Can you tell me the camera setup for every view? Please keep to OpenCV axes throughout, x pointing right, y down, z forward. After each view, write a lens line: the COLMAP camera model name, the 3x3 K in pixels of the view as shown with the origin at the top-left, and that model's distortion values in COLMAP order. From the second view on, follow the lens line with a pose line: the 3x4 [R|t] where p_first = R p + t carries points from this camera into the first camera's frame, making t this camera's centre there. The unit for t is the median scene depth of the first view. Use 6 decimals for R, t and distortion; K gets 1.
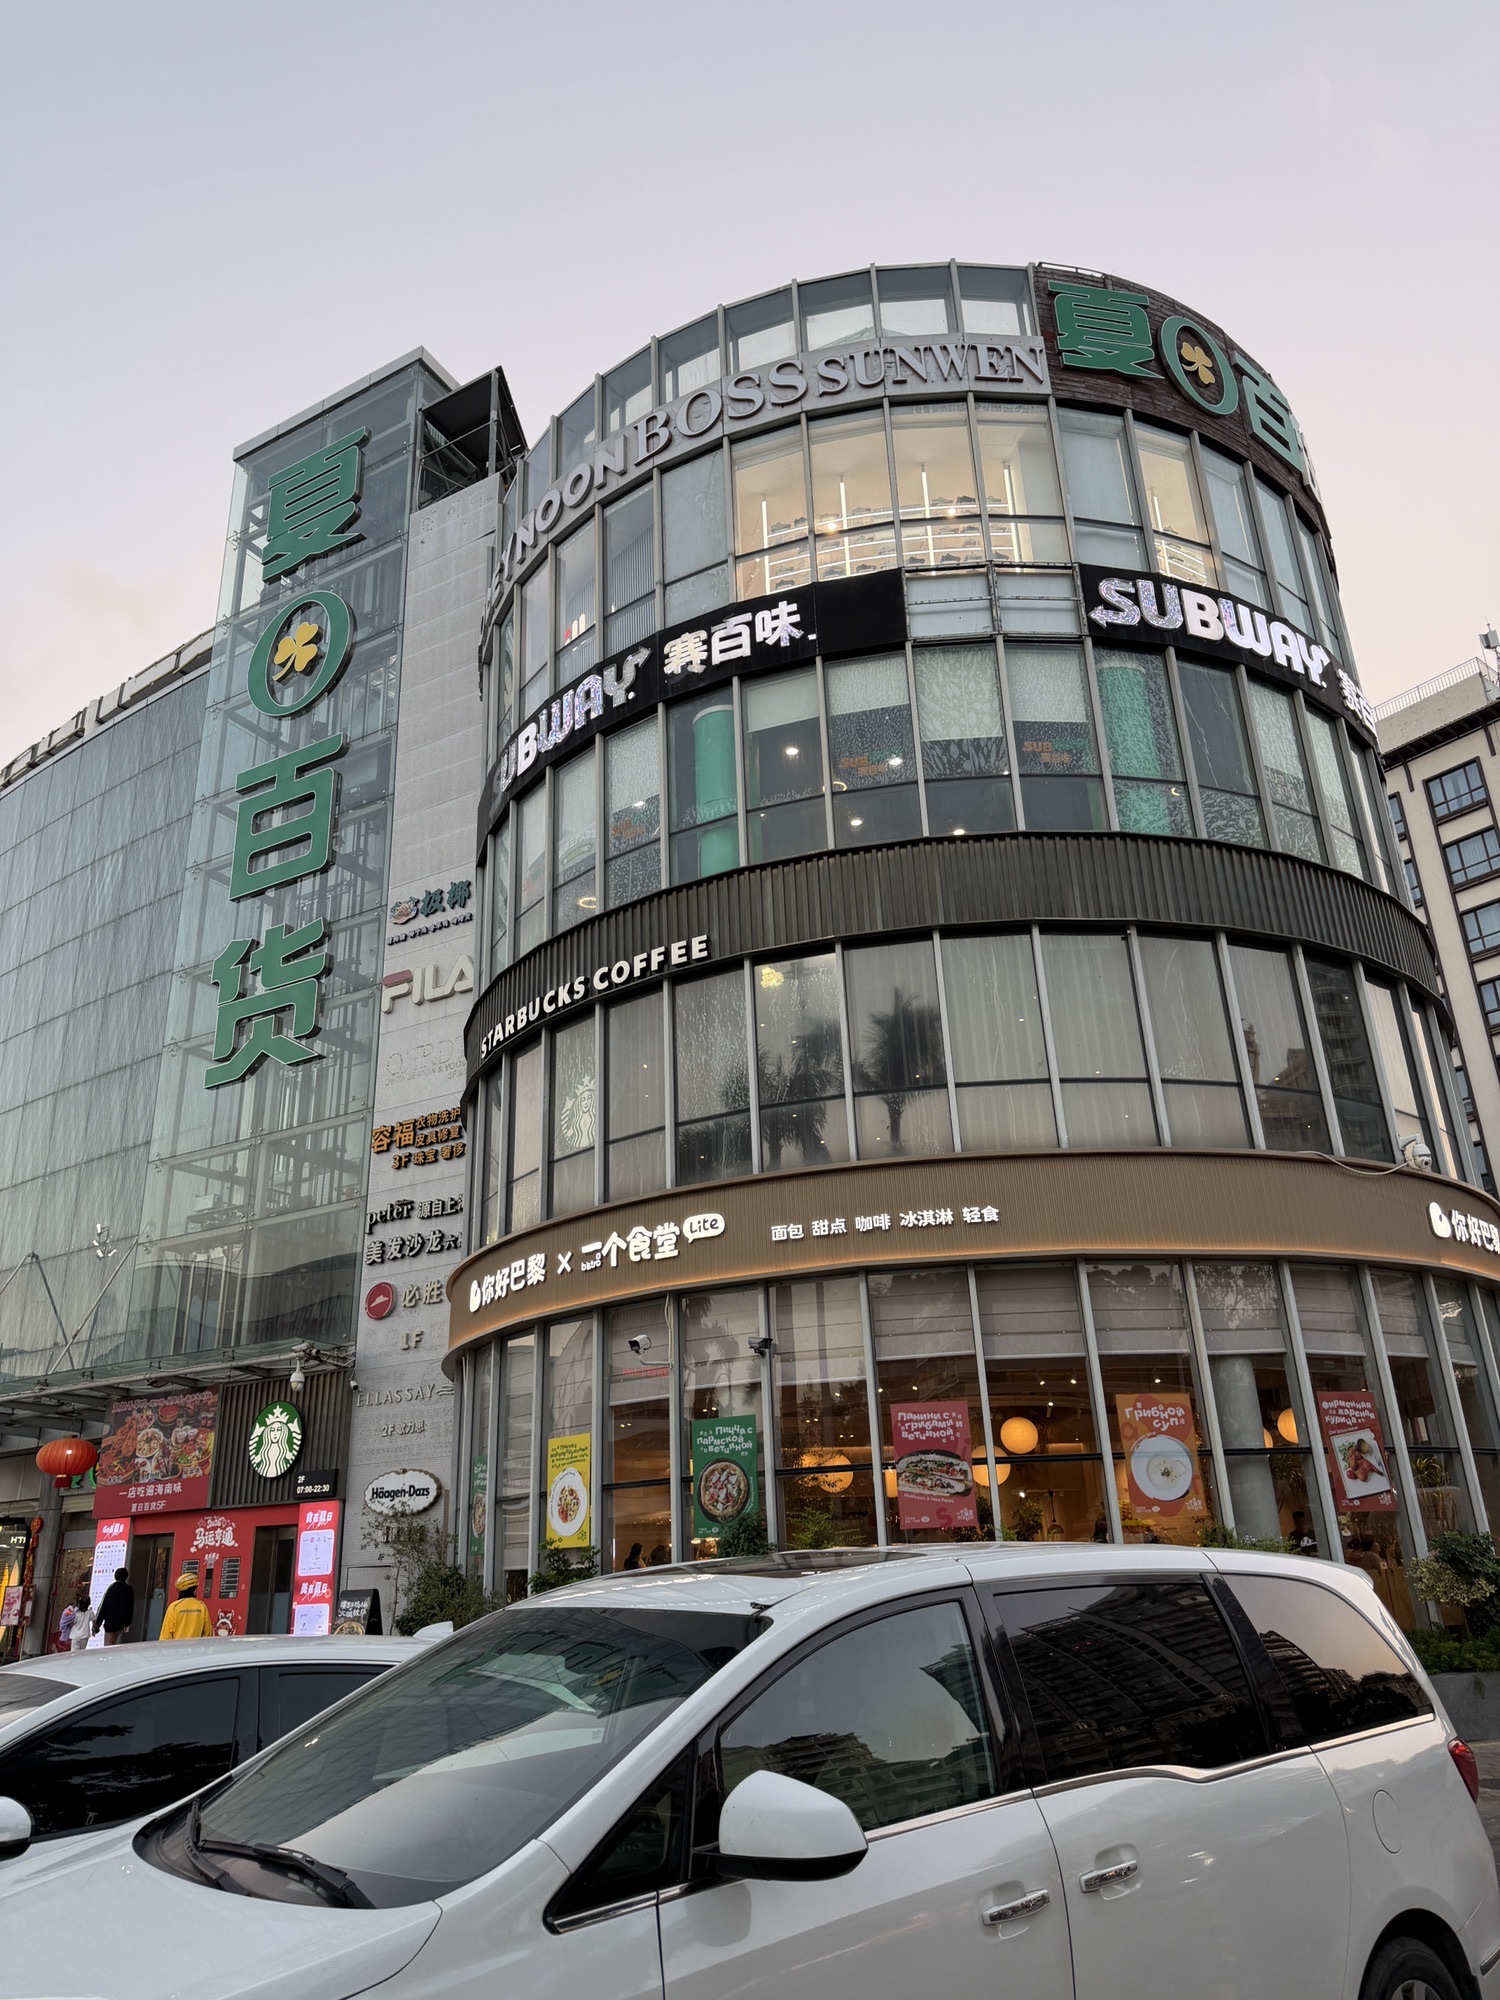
lens RADIAL K [[1442.2, 0, 747.9], [0, 1442.2, 955.8], [0, 0, 1]] dist [0.101987, -0.124544]
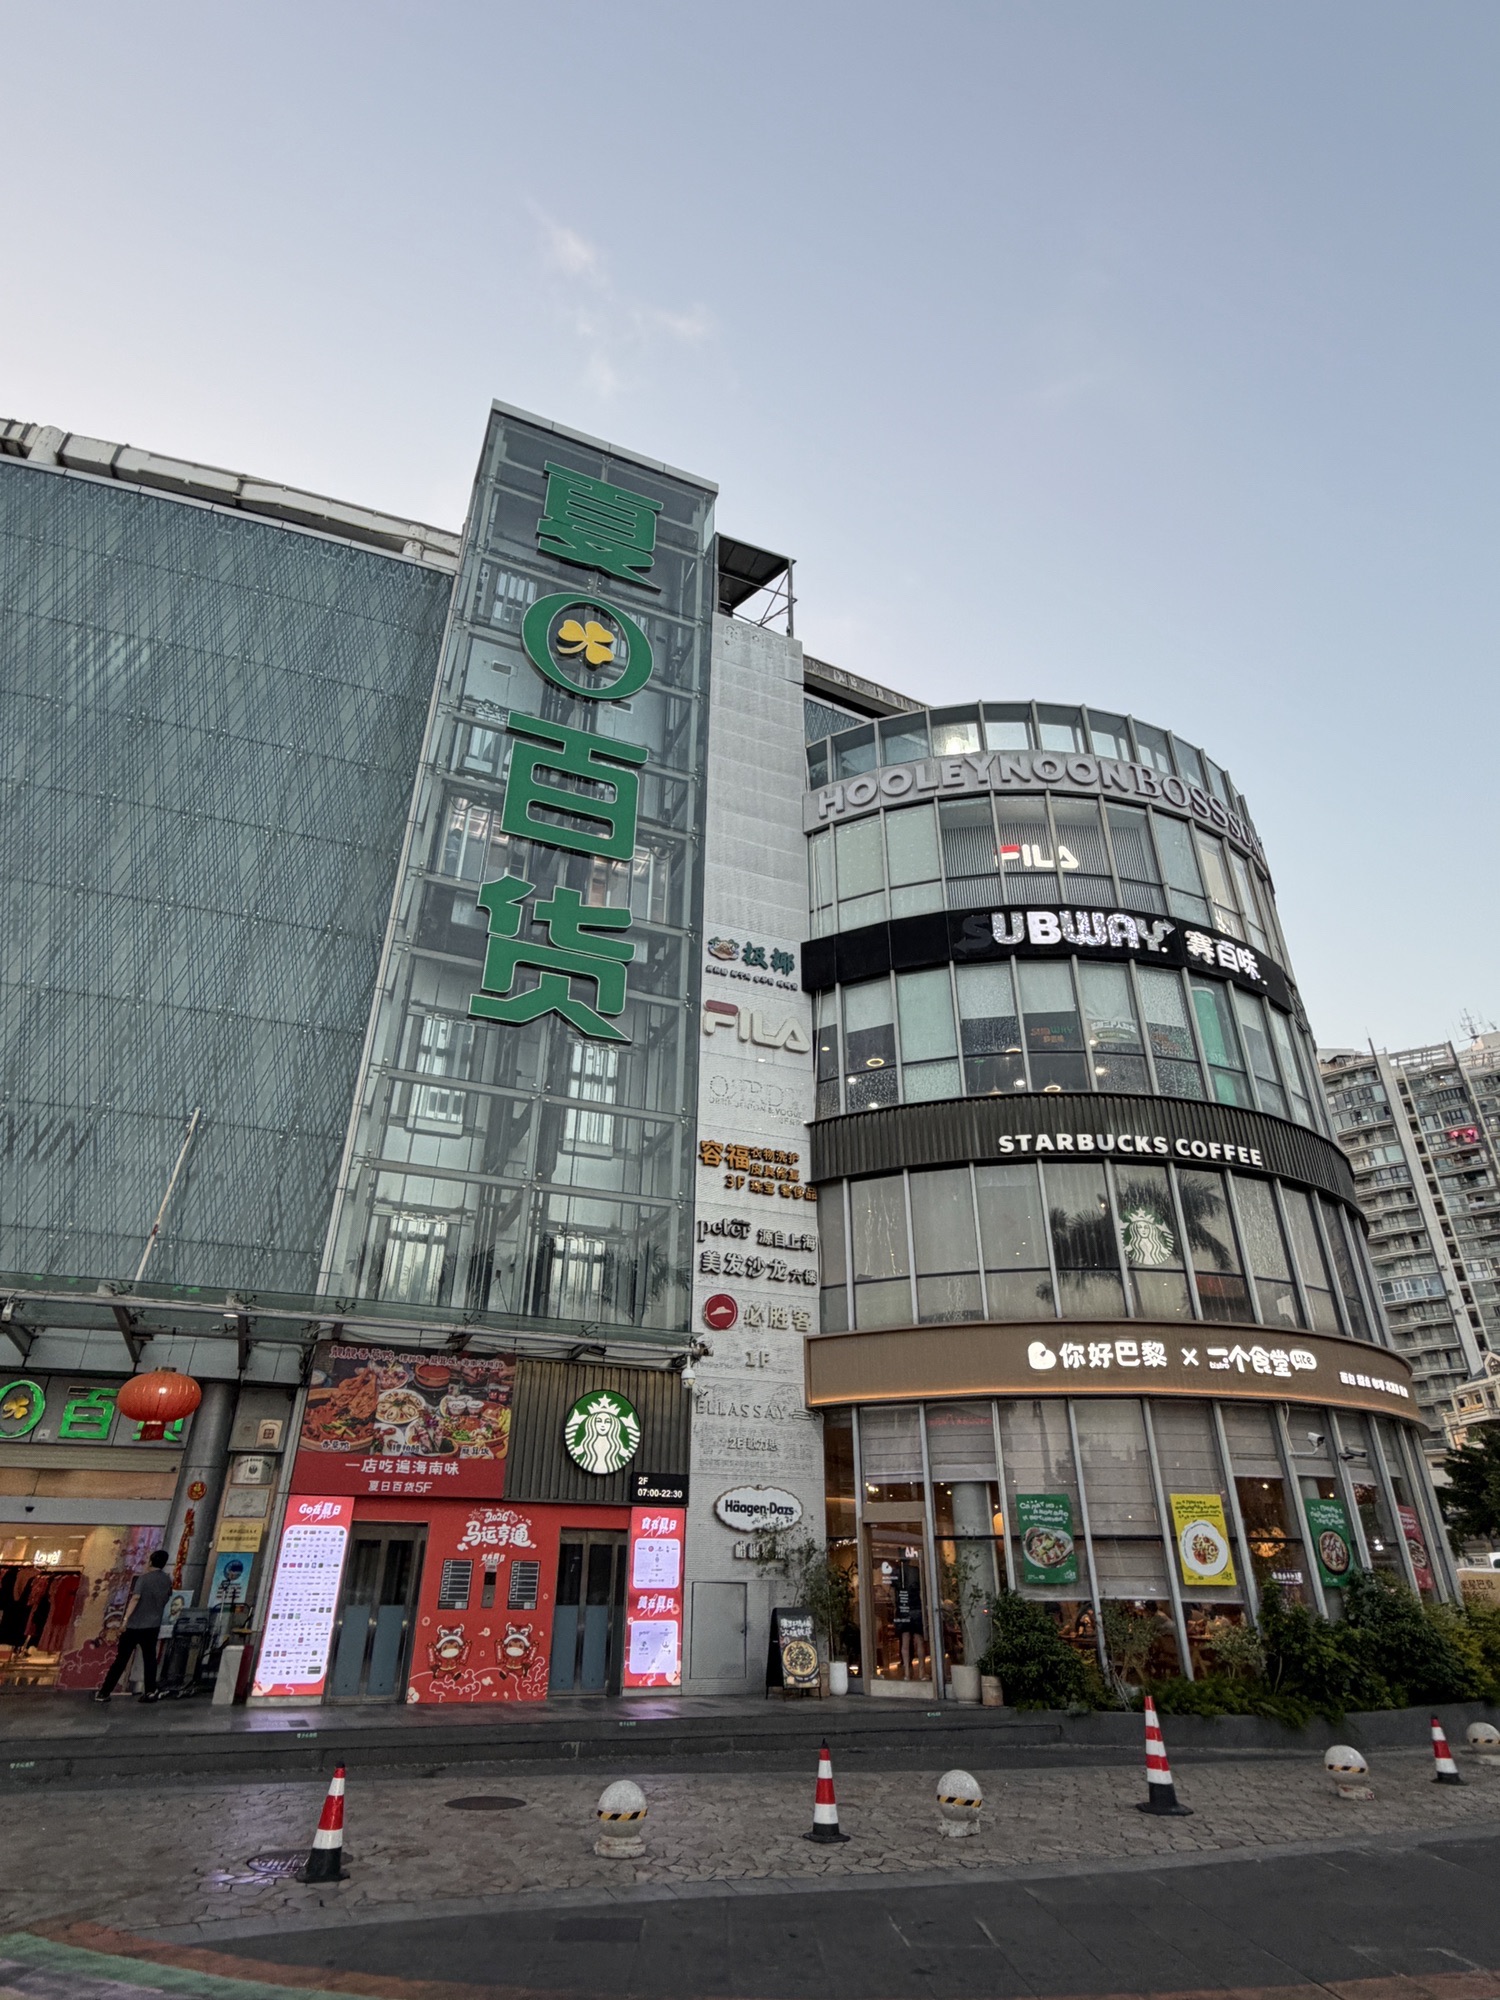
lens RADIAL K [[1079.5, 0, 750.0], [0, 1079.5, 1000.0], [0, 0, 1]] dist [0.019310, -0.000236]
pose [[0.584177, 0.419162, 0.695011, -0.860667], [-0.342604, 0.903639, -0.257017, 0.227499], [-0.735771, -0.087970, 0.671493, 0.495048]]
